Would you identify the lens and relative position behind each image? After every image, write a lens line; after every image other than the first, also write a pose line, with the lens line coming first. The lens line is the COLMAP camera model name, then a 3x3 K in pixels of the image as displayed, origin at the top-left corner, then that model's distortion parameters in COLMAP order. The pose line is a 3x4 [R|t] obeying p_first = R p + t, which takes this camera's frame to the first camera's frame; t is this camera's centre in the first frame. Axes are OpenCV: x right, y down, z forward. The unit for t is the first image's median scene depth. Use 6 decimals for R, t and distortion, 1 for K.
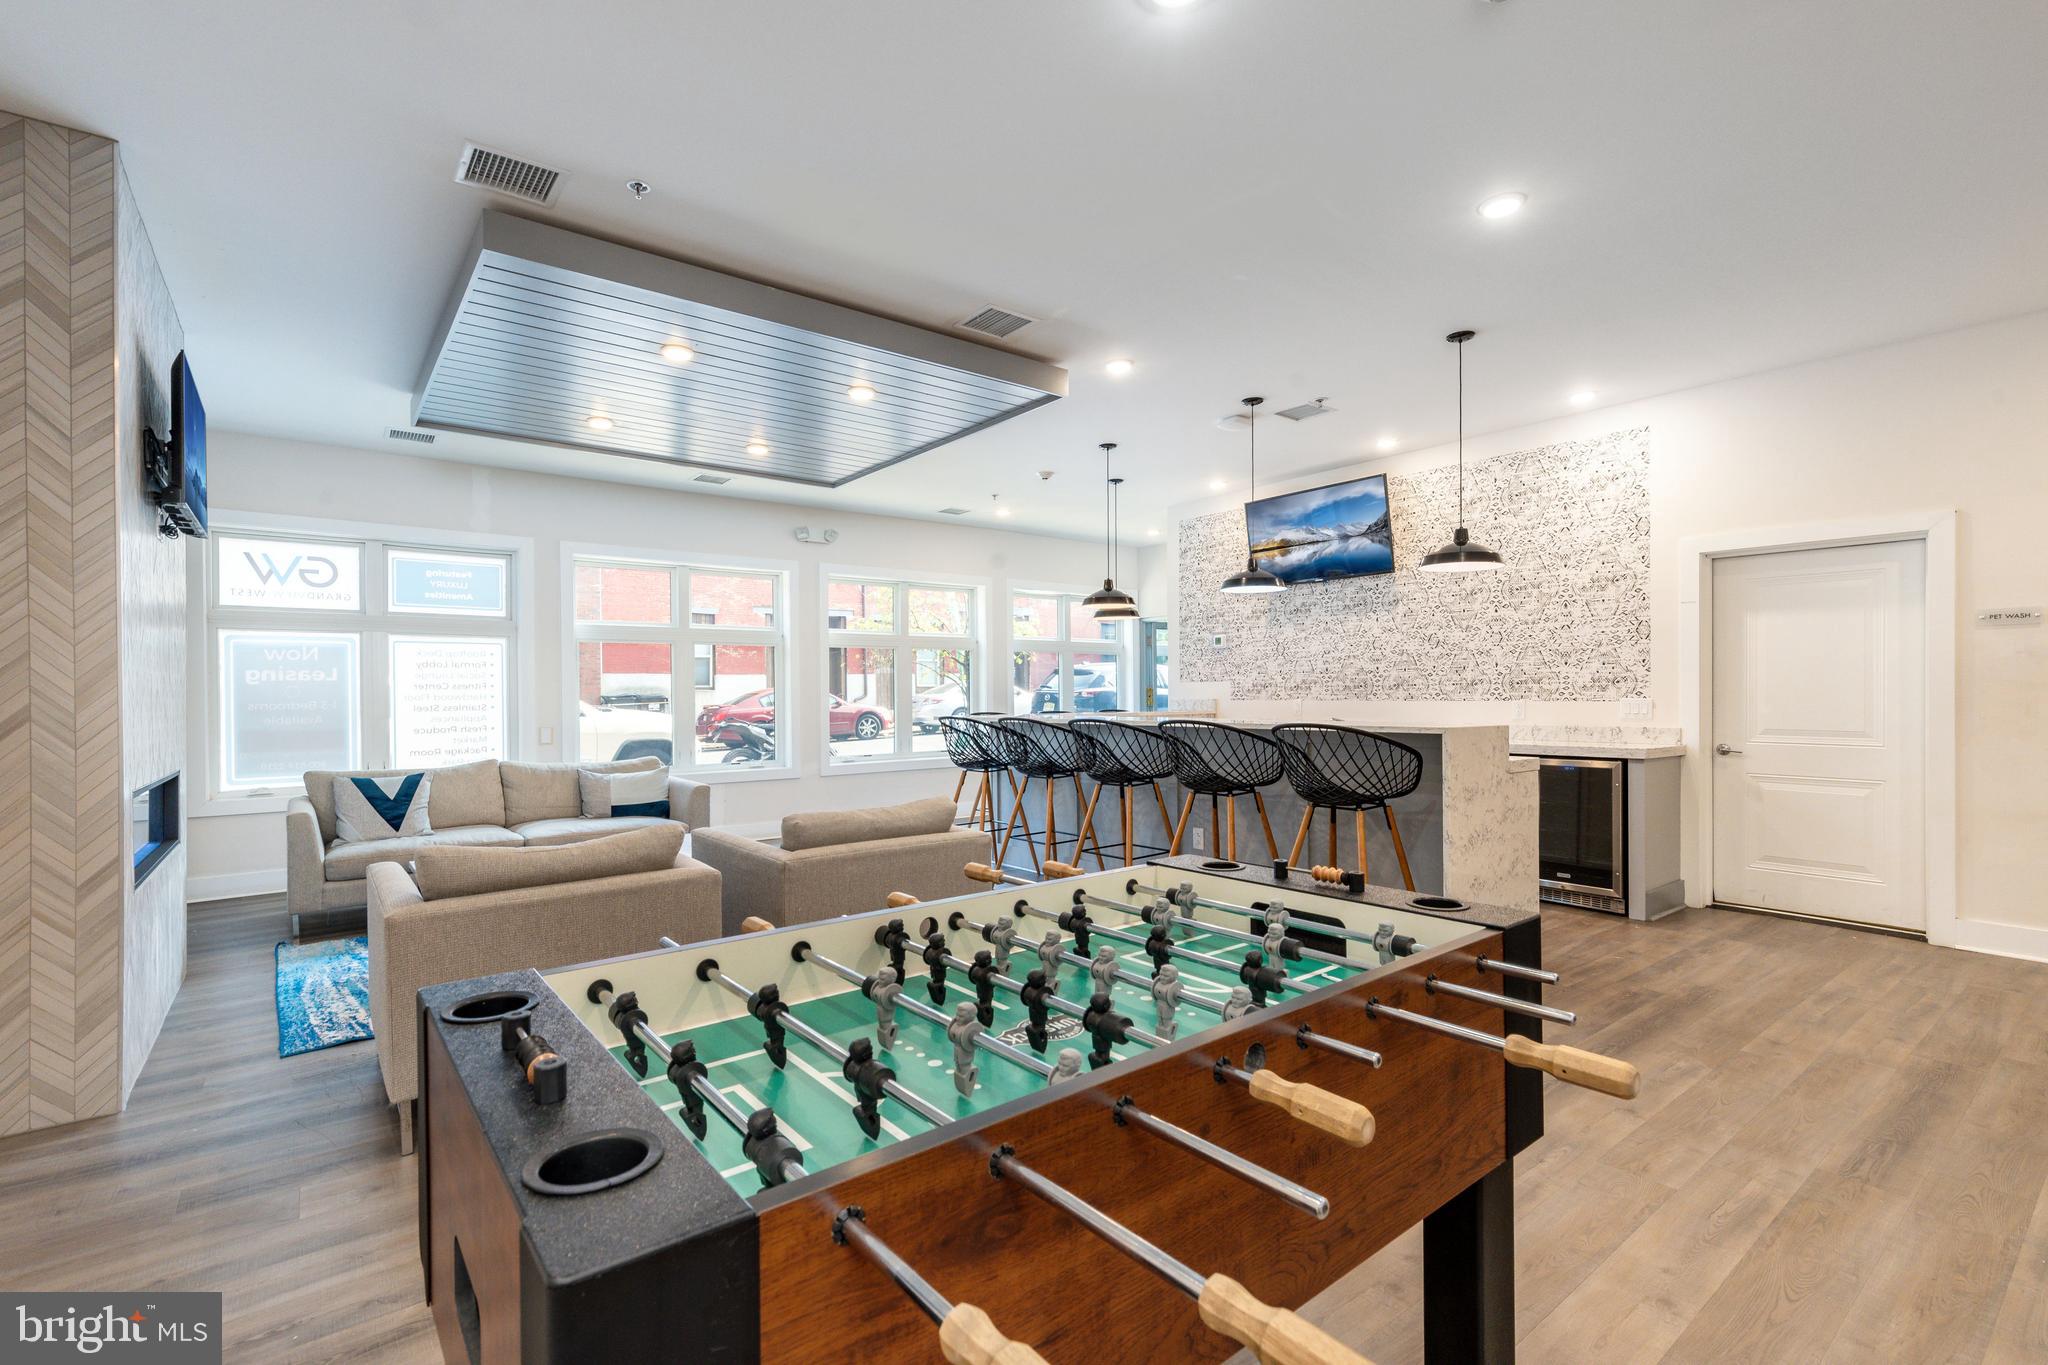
lens RADIAL K [[911.7, 0, 1025.6], [0, 911.7, 700.9], [0, 0, 1]] dist [0.008123, -0.000582]
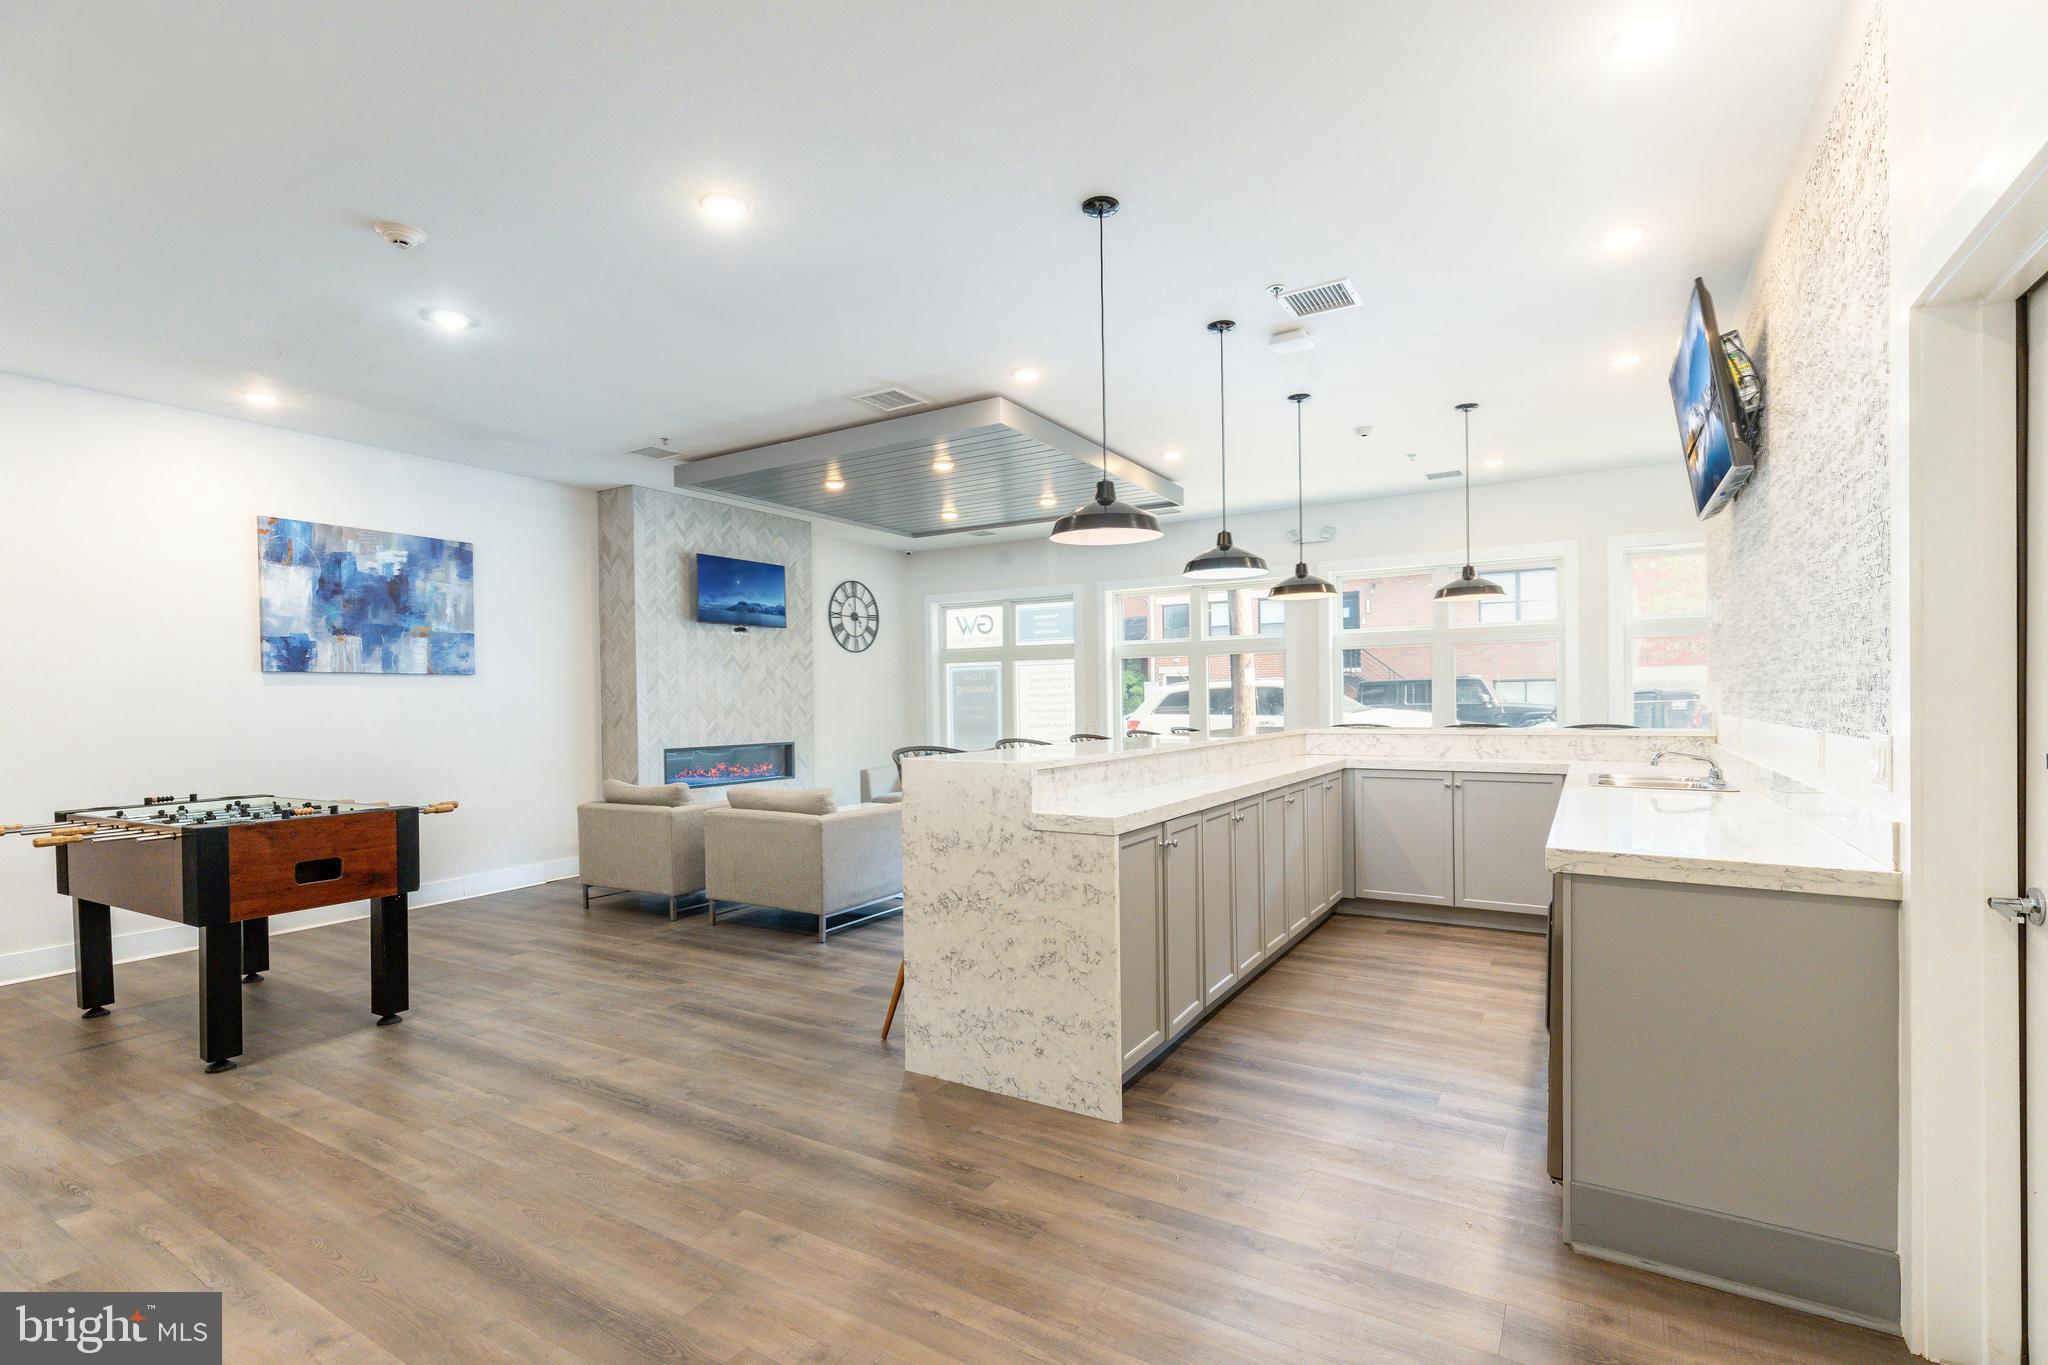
lens RADIAL K [[935.8, 0, 1014.8], [0, 935.8, 710.0], [0, 0, 1]] dist [0.007581, -0.000556]
pose [[0.361660, 0.013994, -0.932205, 0.763324], [0.005034, 0.999843, 0.016963, -0.018564], [0.932297, -0.010827, 0.361533, 0.454901]]
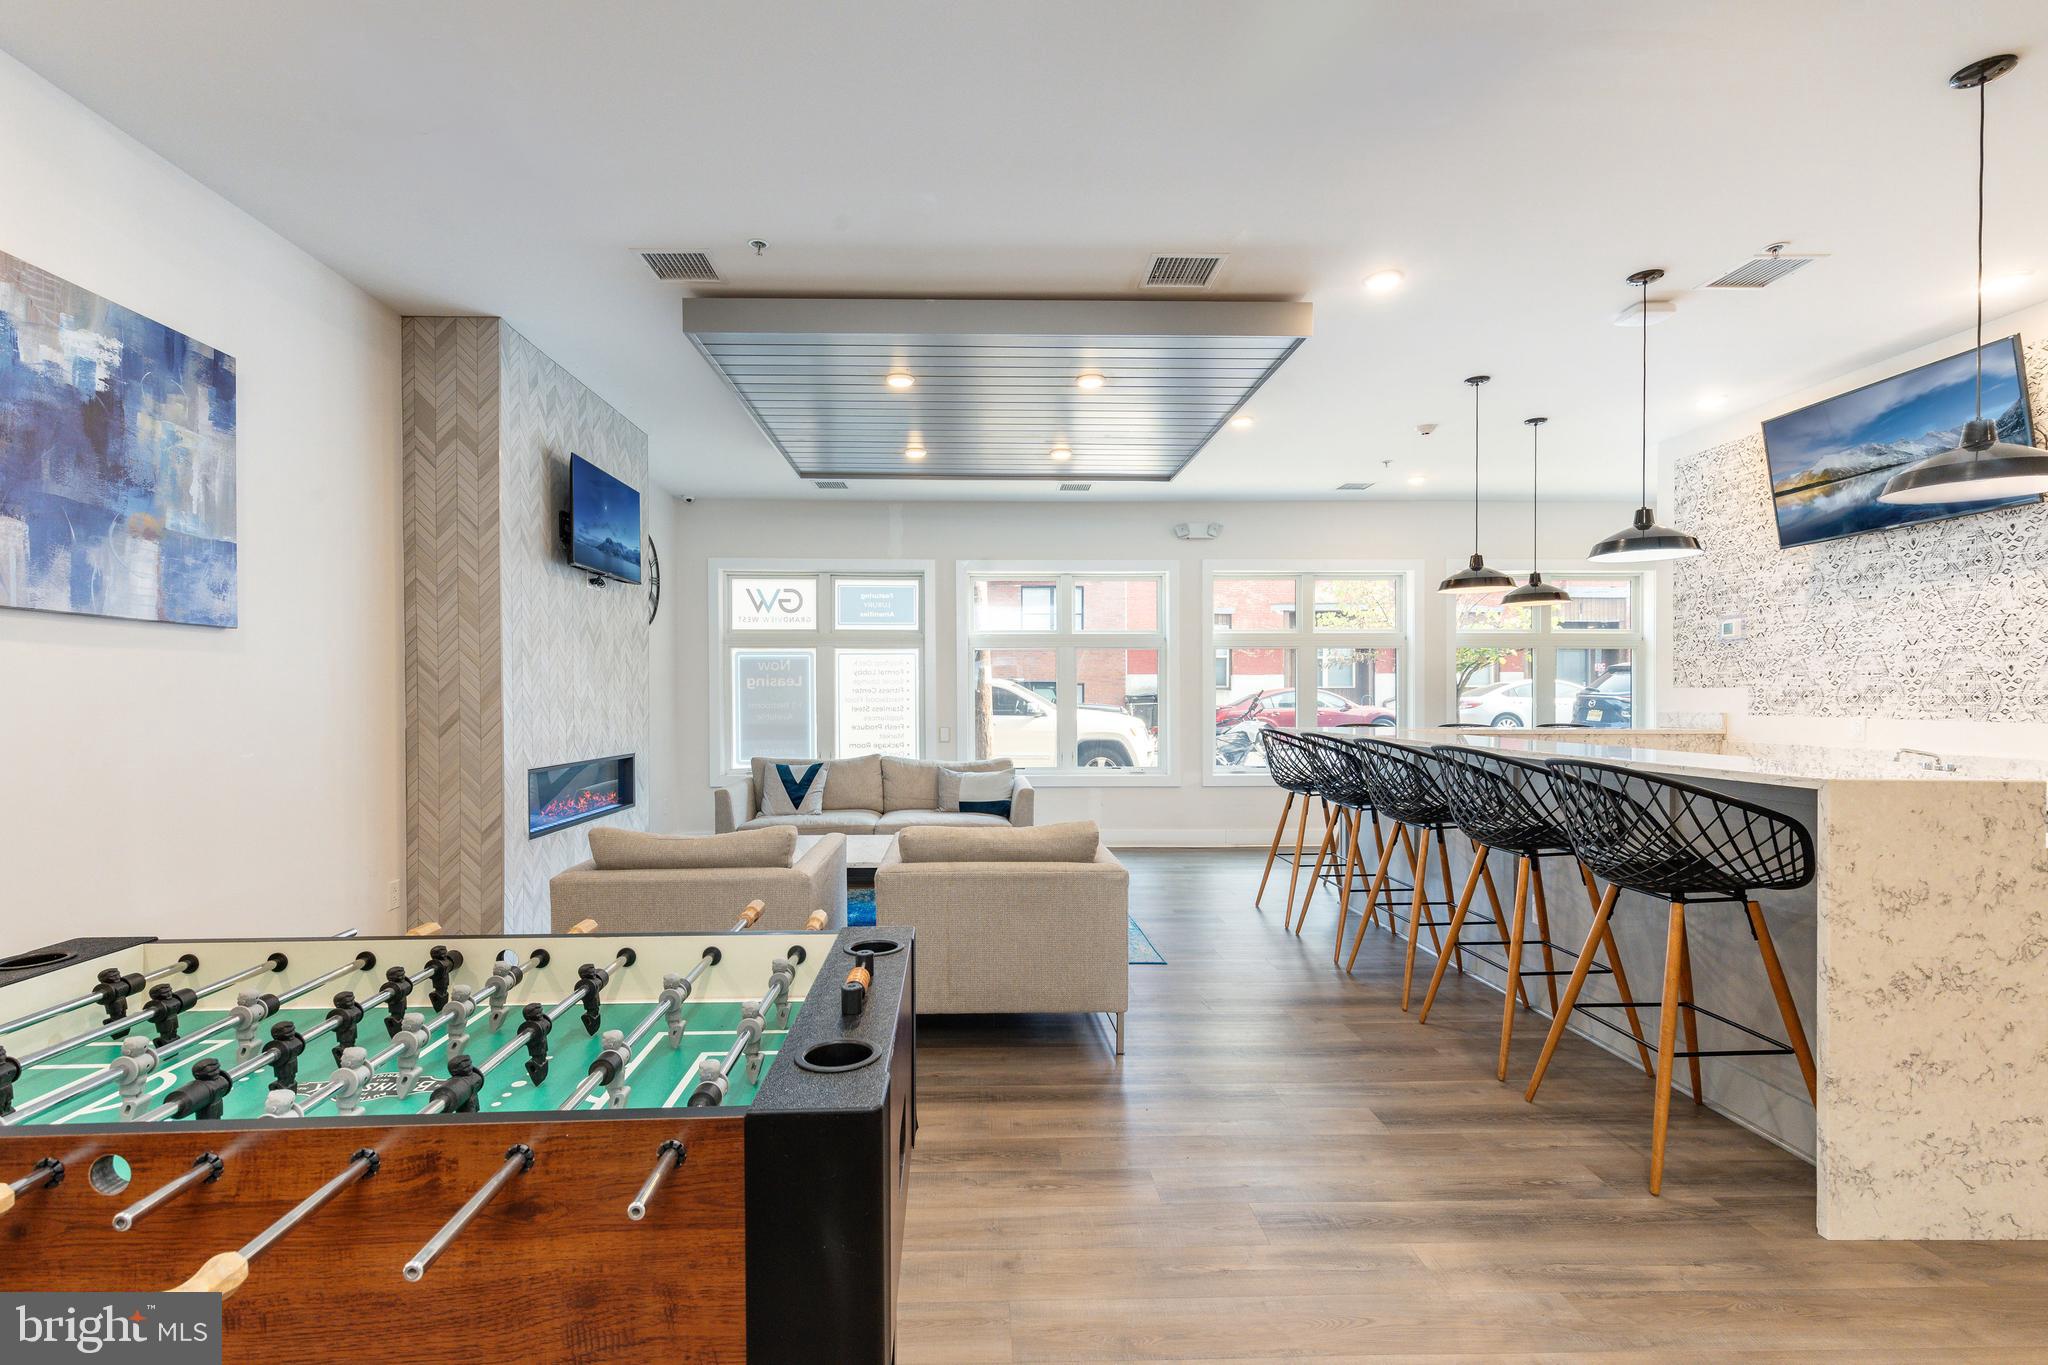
lens RADIAL K [[935.8, 0, 1014.8], [0, 935.8, 710.0], [0, 0, 1]] dist [0.007581, -0.000556]
pose [[0.802853, 0.017632, -0.595917, 0.255094], [-0.010570, 0.999826, 0.015342, -0.011907], [0.596084, -0.006018, 0.802900, 0.139401]]
